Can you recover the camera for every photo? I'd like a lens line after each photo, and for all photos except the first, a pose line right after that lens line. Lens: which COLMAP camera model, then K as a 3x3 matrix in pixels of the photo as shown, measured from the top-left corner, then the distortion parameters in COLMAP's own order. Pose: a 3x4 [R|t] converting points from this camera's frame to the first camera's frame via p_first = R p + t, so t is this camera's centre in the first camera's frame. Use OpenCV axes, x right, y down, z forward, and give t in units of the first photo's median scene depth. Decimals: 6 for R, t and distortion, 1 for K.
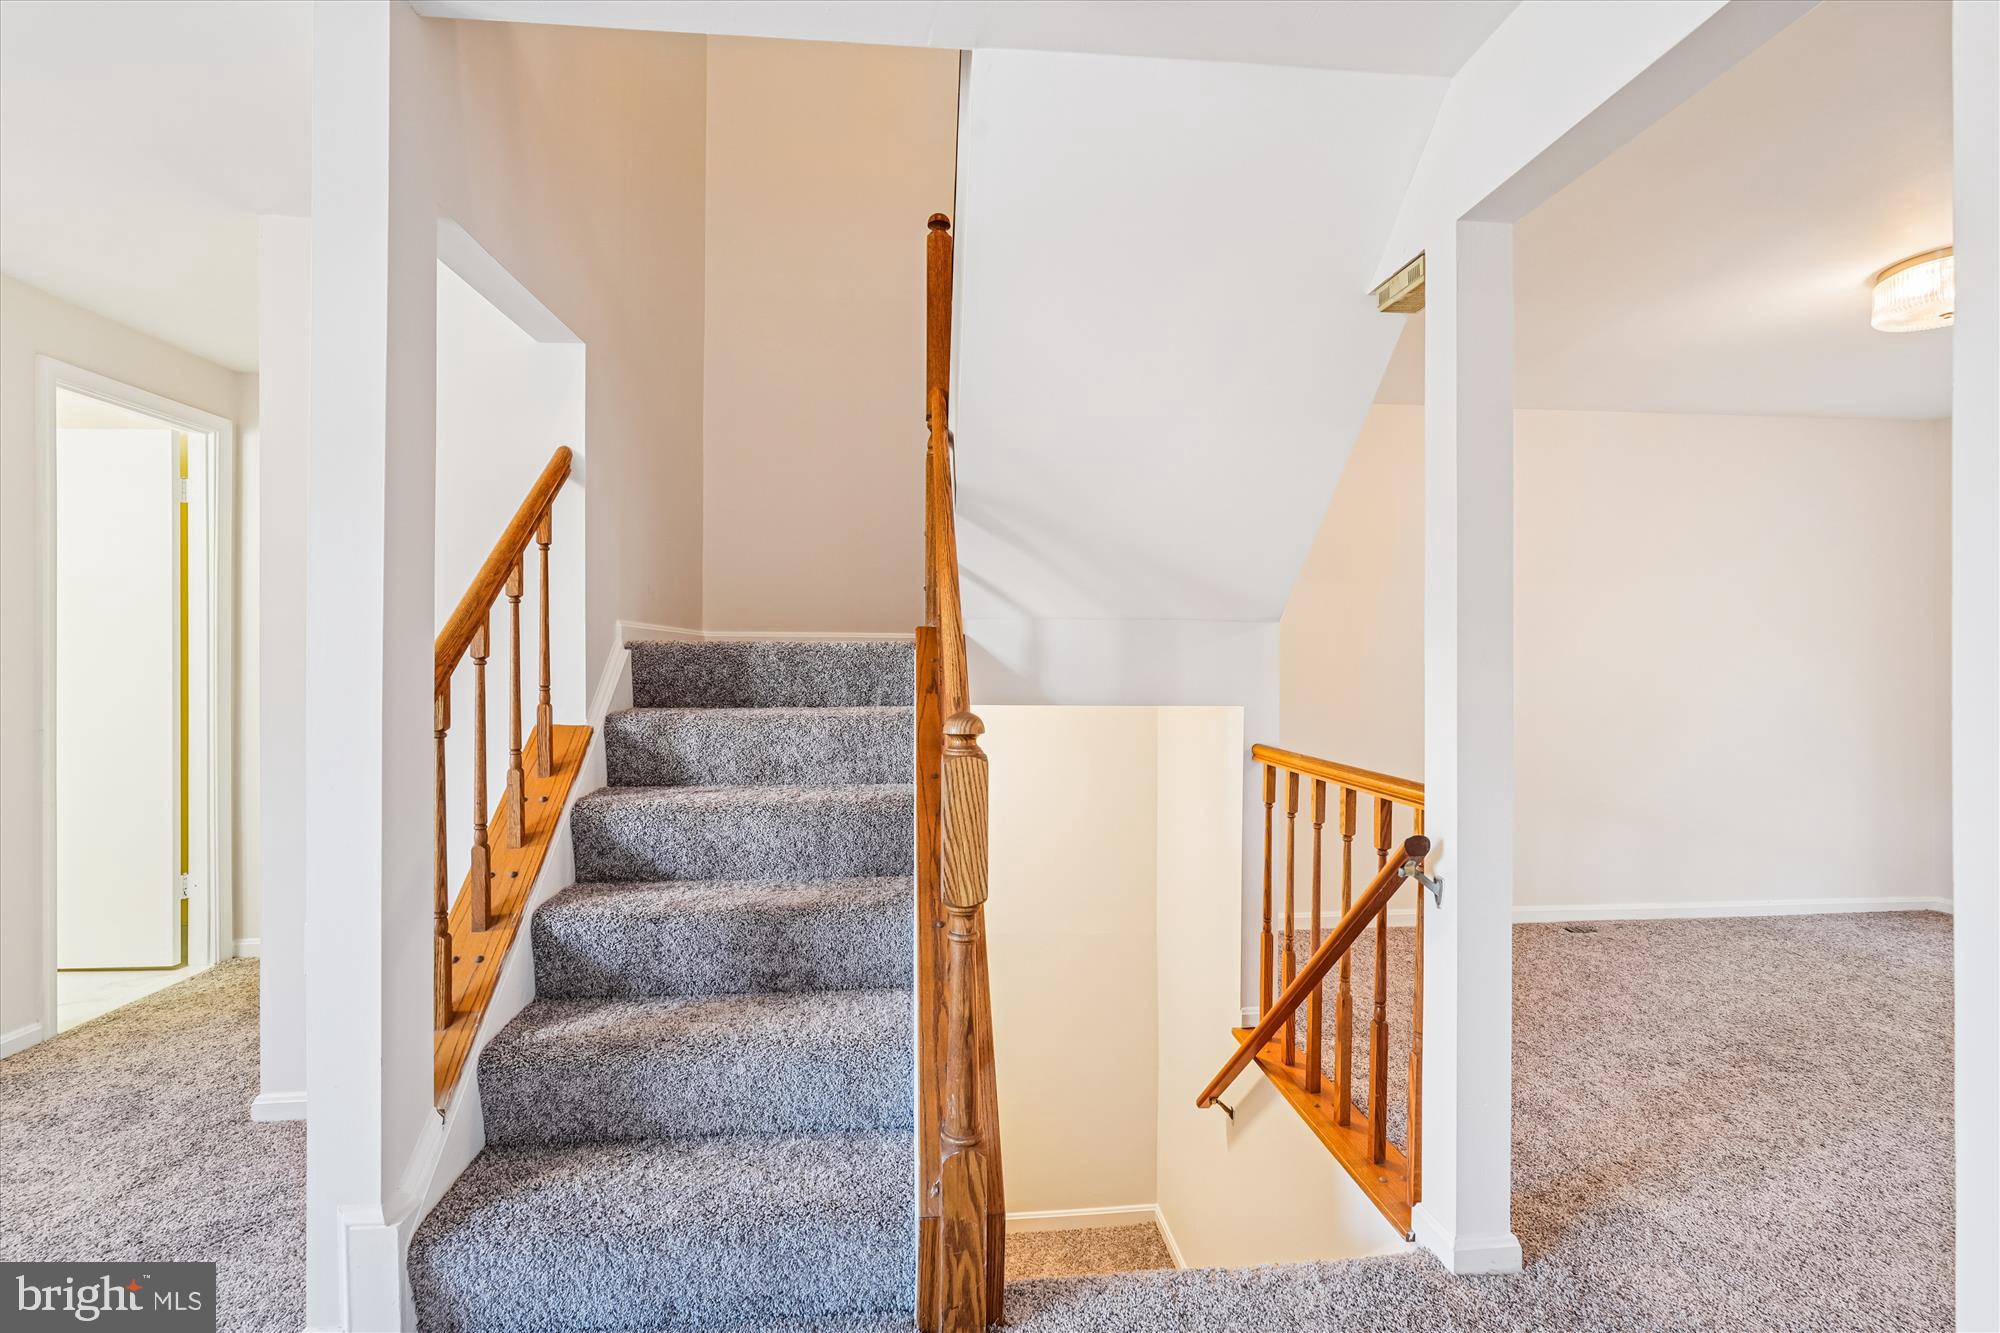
lens RADIAL K [[882.6, 0, 987.5], [0, 882.6, 668.7], [0, 0, 1]] dist [-0.001961, 0.000934]
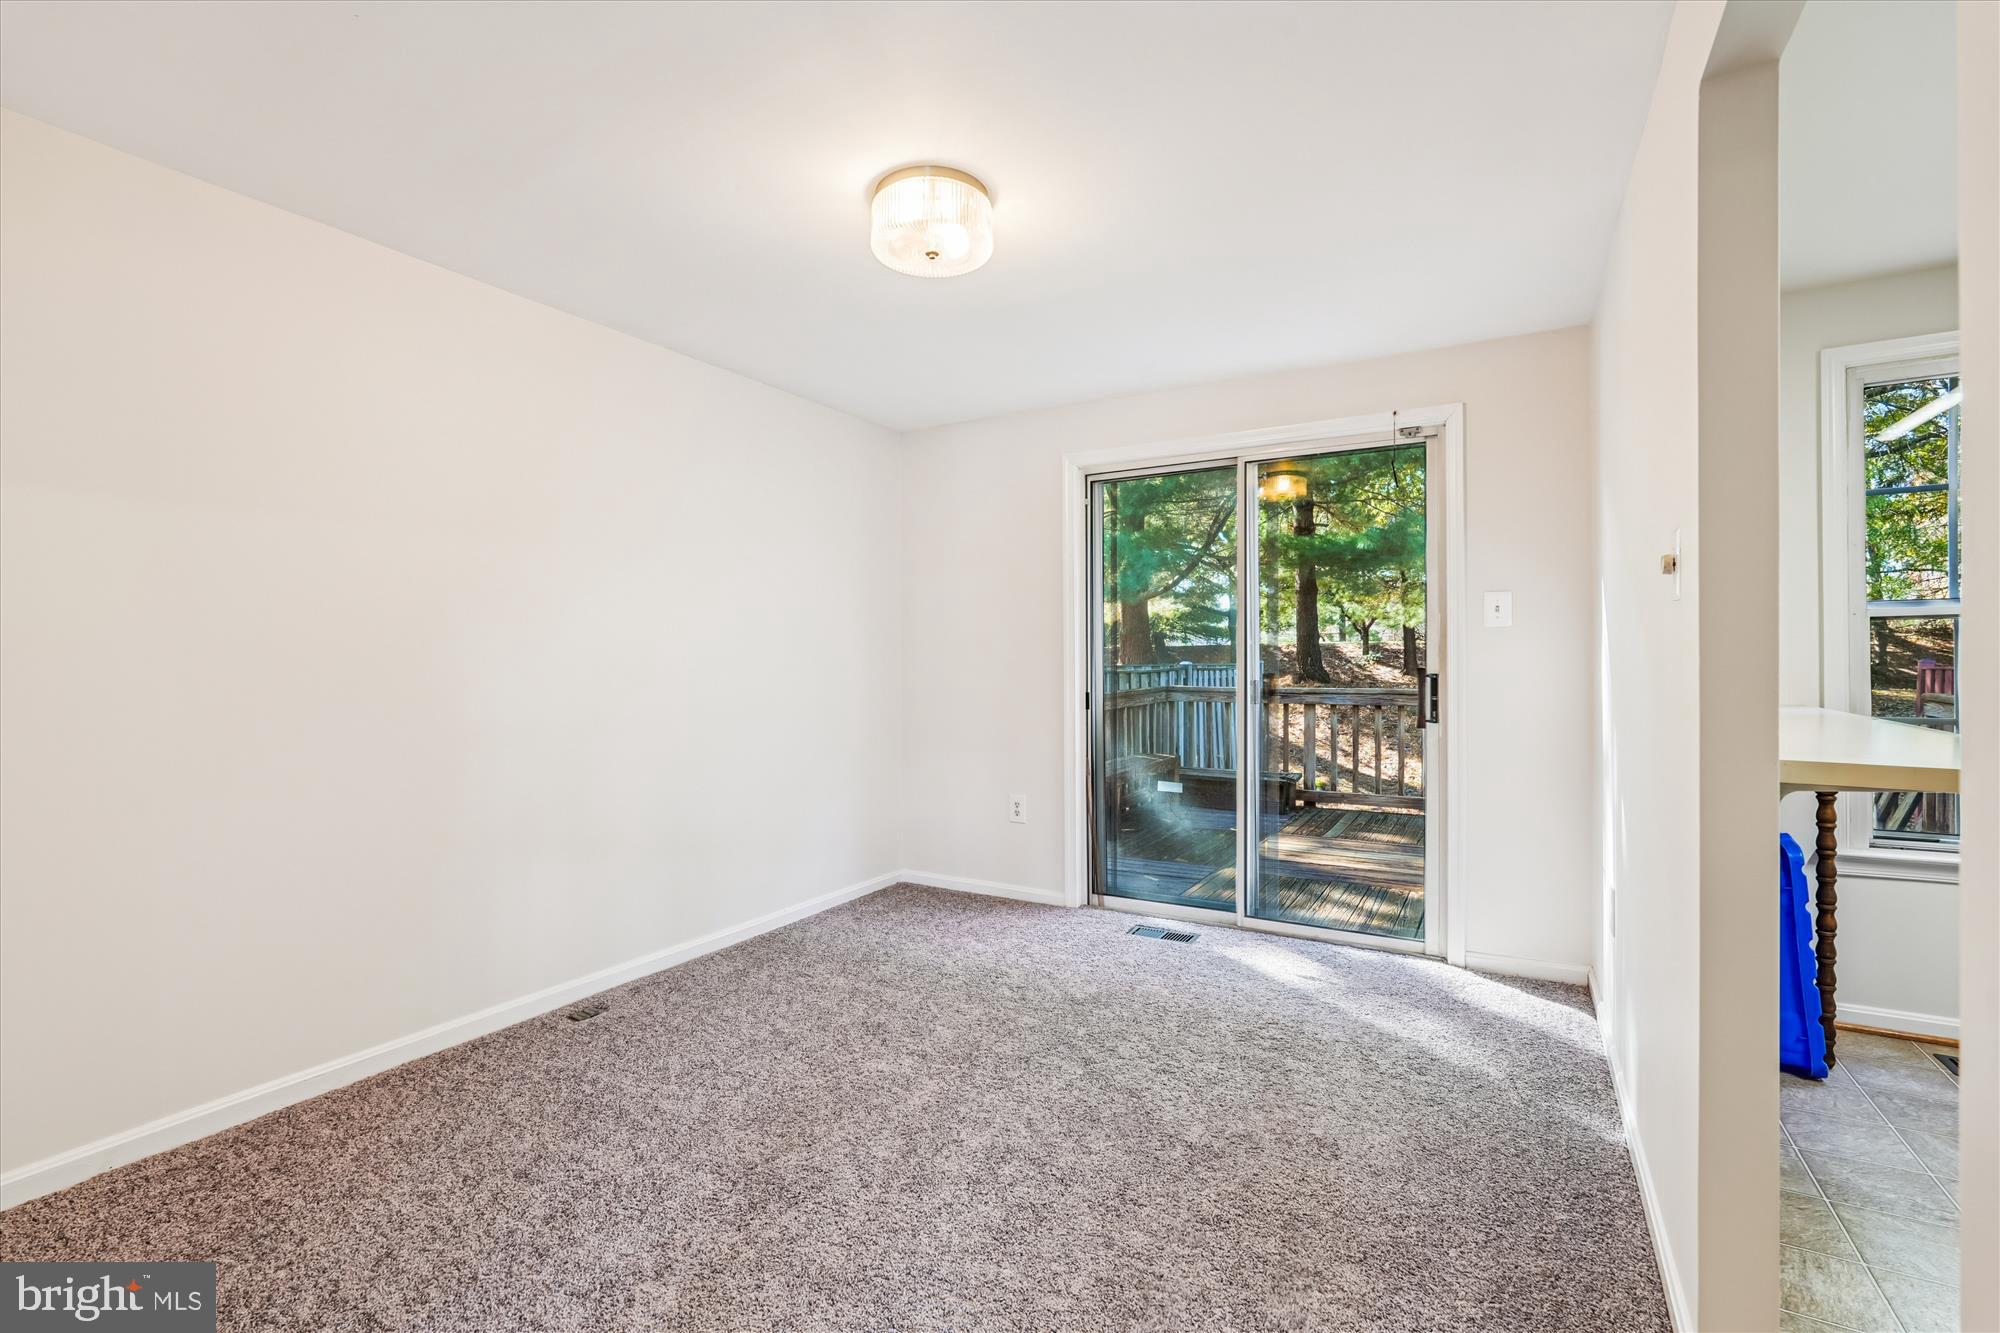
lens RADIAL K [[882.6, 0, 987.5], [0, 882.6, 668.7], [0, 0, 1]] dist [-0.001961, 0.000934]
pose [[0.586940, -0.007101, 0.809599, 0.335861], [0.002086, 0.999971, 0.007258, 0.002784], [-0.809627, -0.002572, 0.586939, 0.363070]]
